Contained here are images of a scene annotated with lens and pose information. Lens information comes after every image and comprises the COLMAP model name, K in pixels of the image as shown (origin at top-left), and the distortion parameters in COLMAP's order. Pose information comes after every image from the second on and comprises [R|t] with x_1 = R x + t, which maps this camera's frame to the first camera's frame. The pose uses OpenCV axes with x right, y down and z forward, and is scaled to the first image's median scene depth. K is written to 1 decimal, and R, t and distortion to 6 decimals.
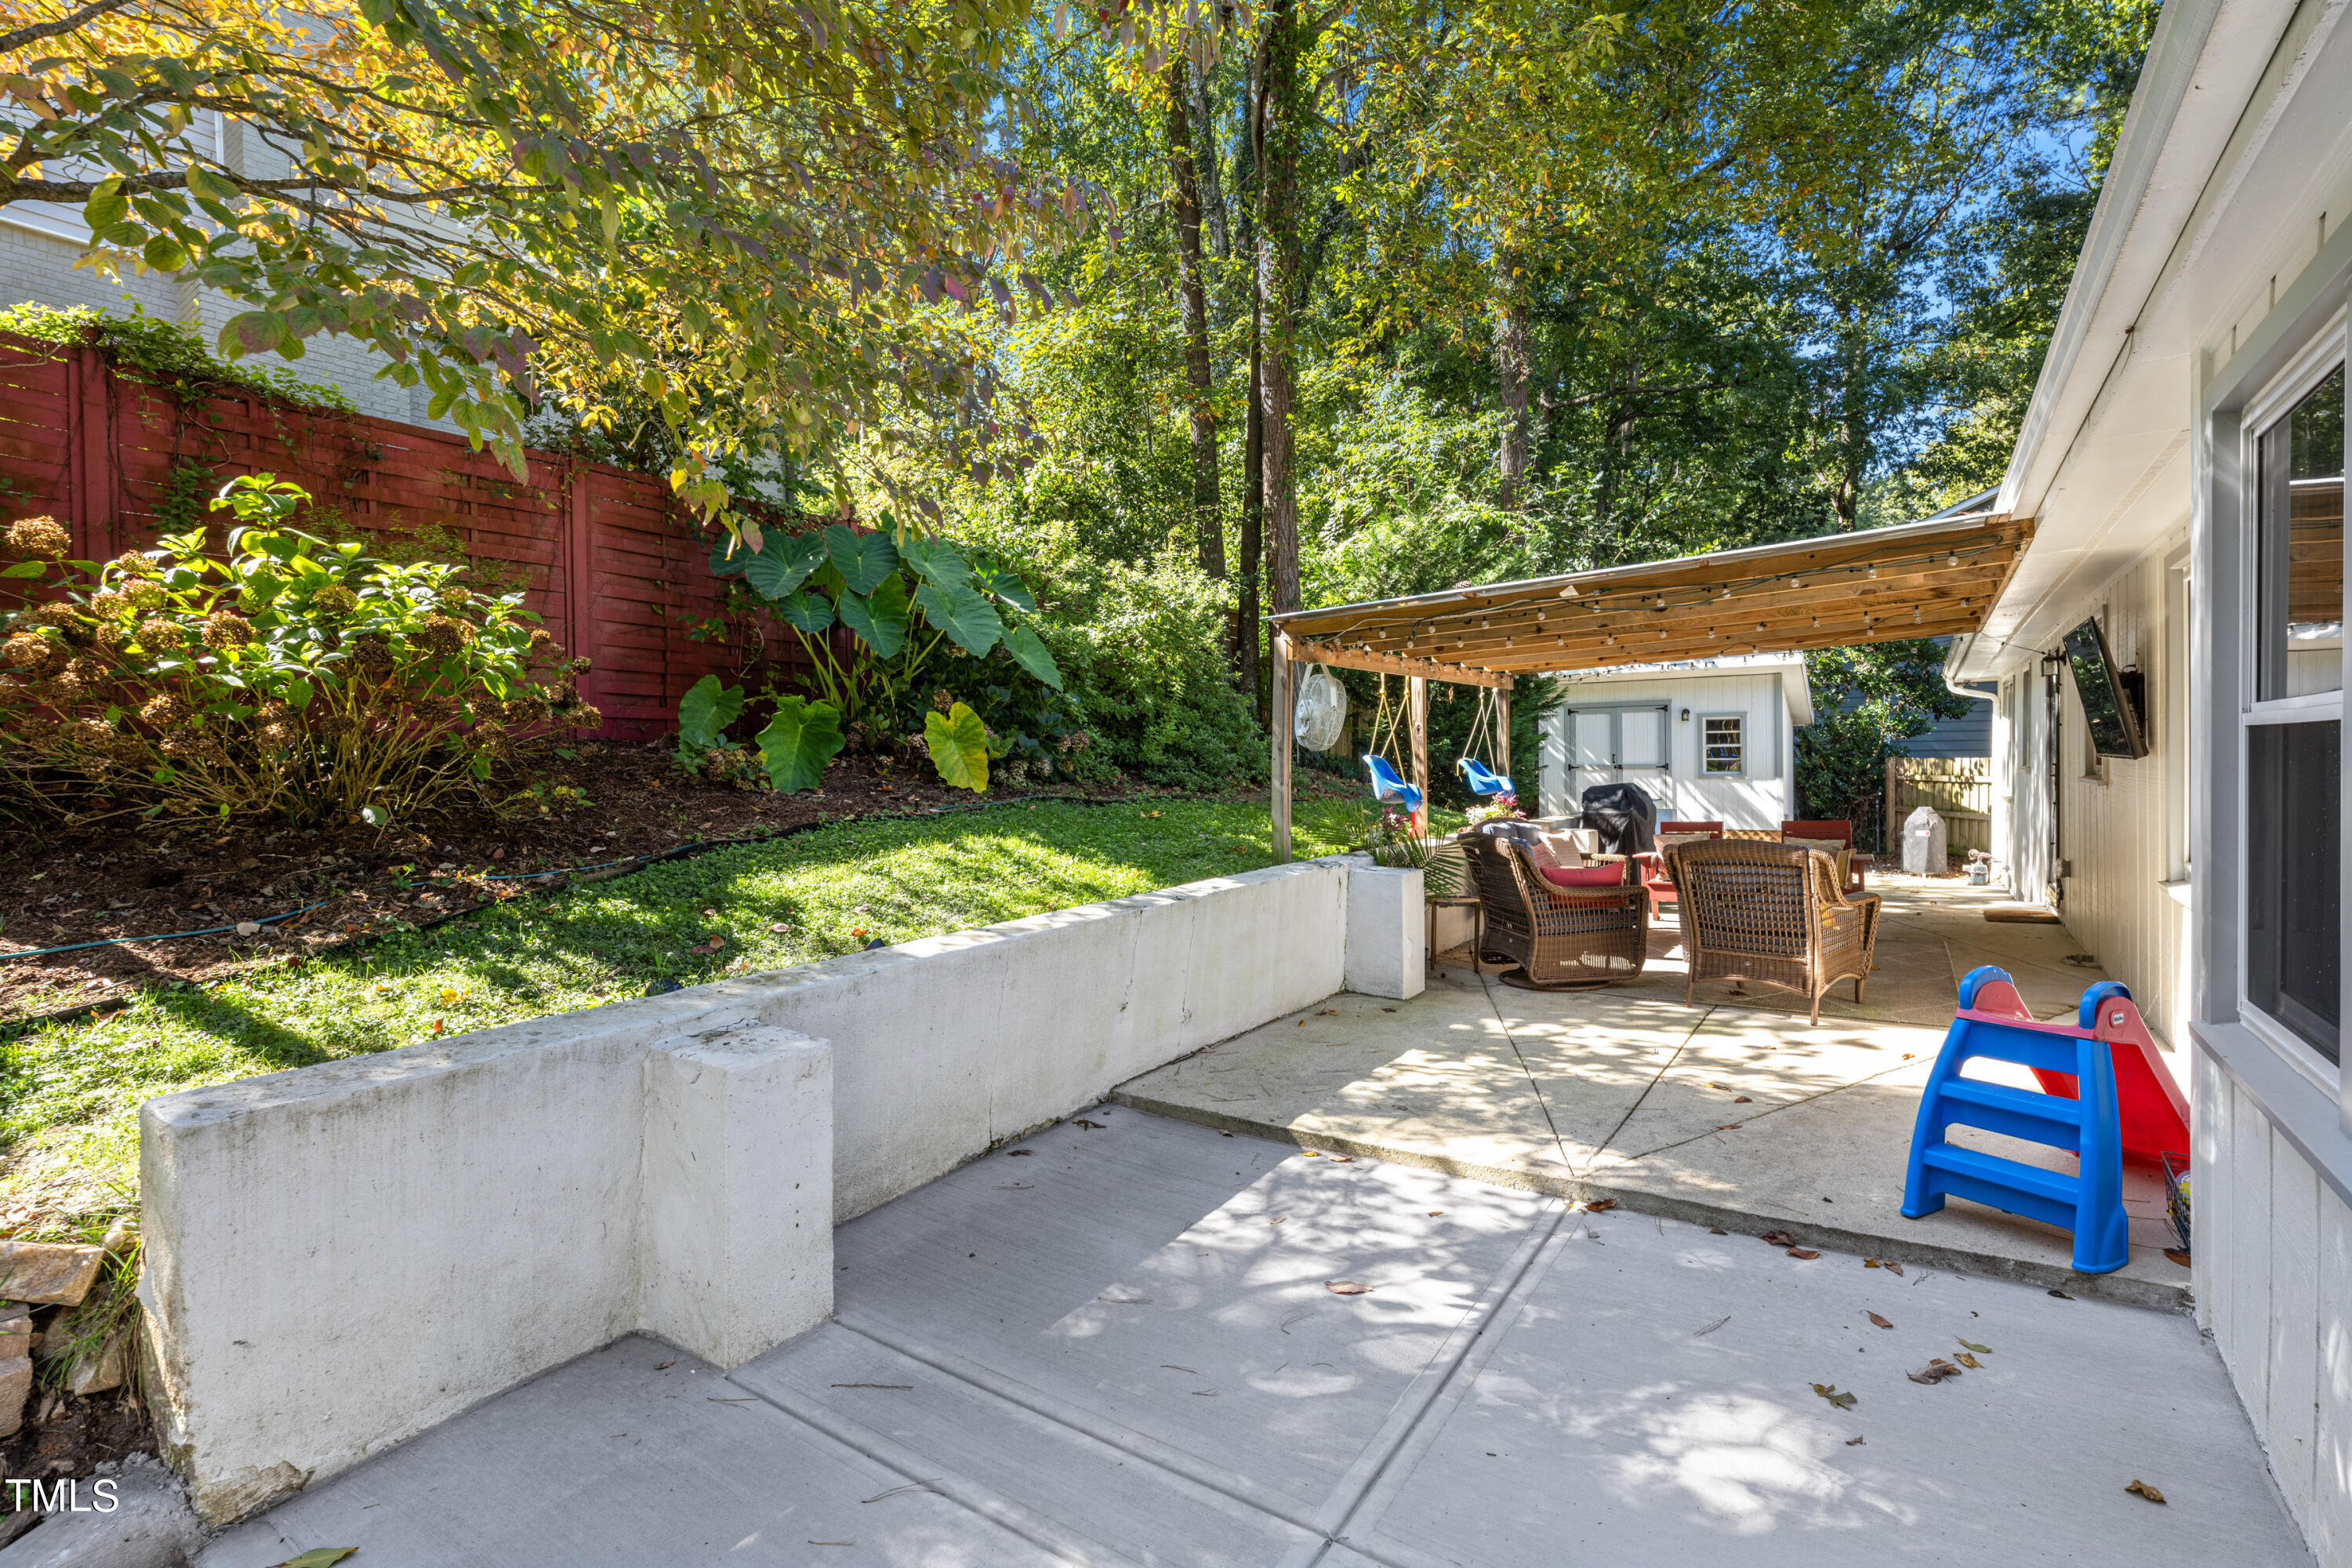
lens RADIAL K [[1029.9, 0, 1182.4], [0, 1029.9, 779.1], [0, 0, 1]] dist [-0.003277, -0.000631]
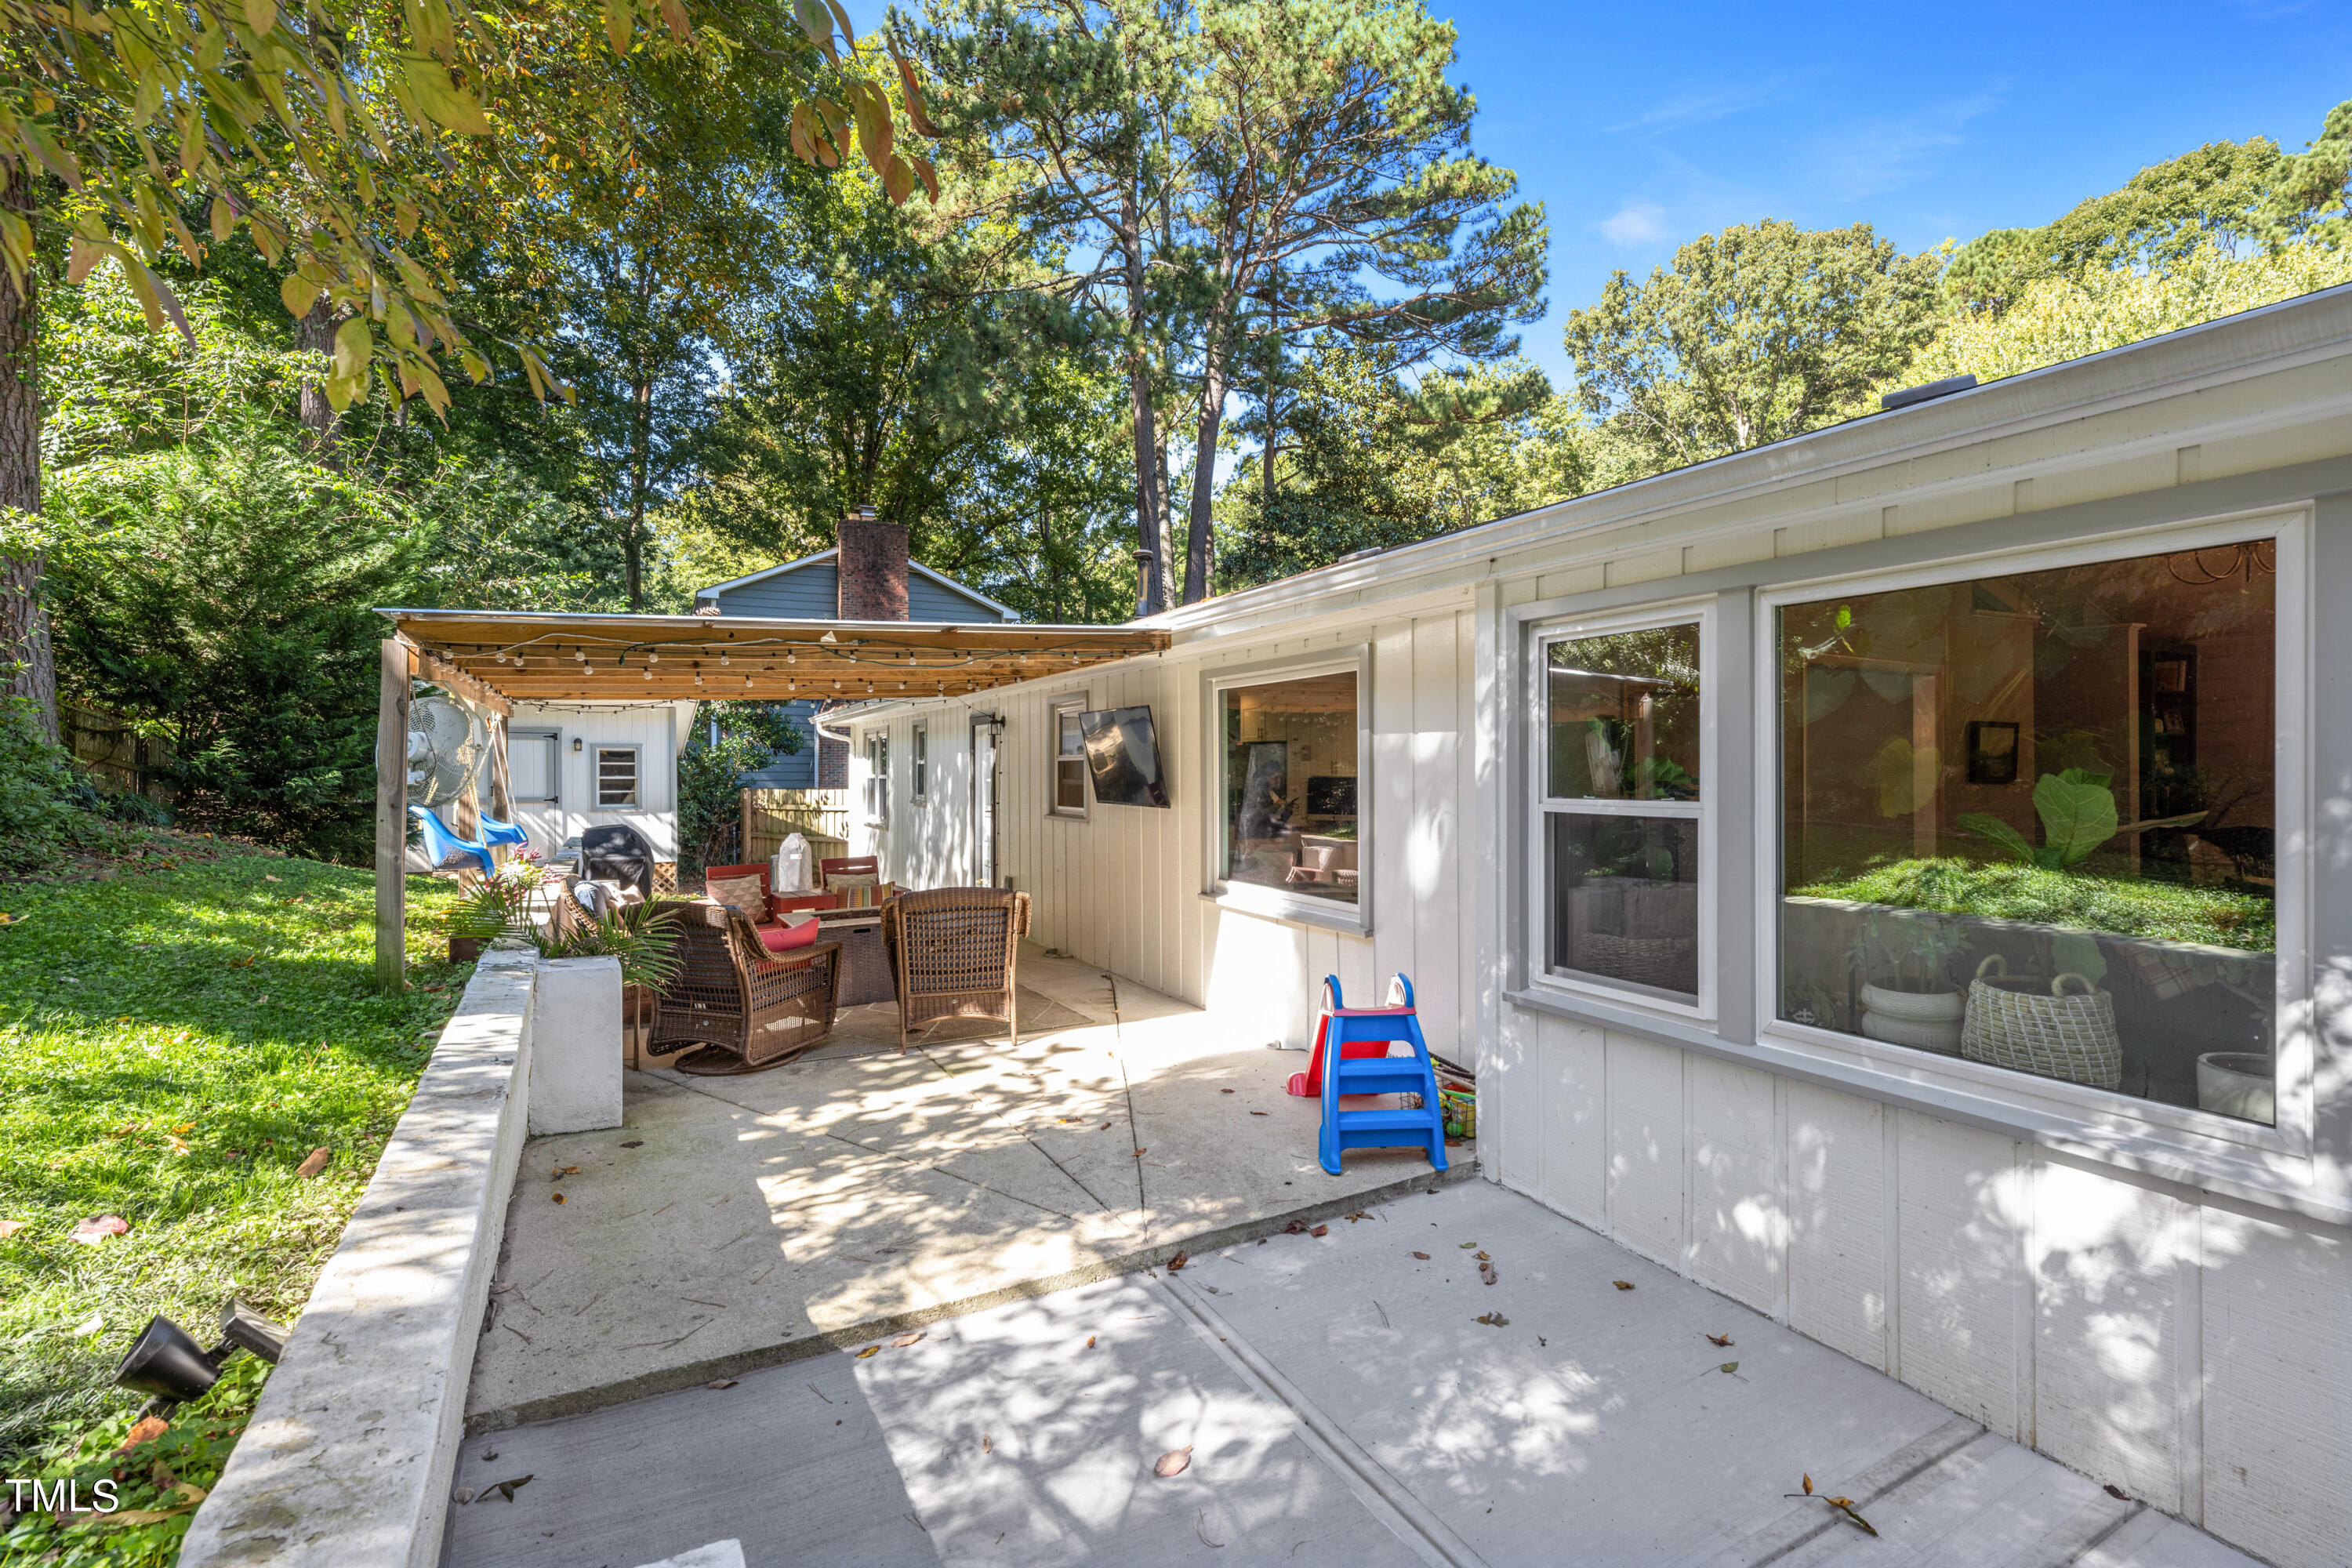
lens RADIAL K [[1029.9, 0, 1182.4], [0, 1029.9, 779.1], [0, 0, 1]] dist [-0.003277, -0.000631]
pose [[0.493514, 0.006940, 0.869710, -0.364234], [0.015234, 0.999746, -0.016622, -0.042557], [-0.869605, 0.021452, 0.493283, 0.336891]]
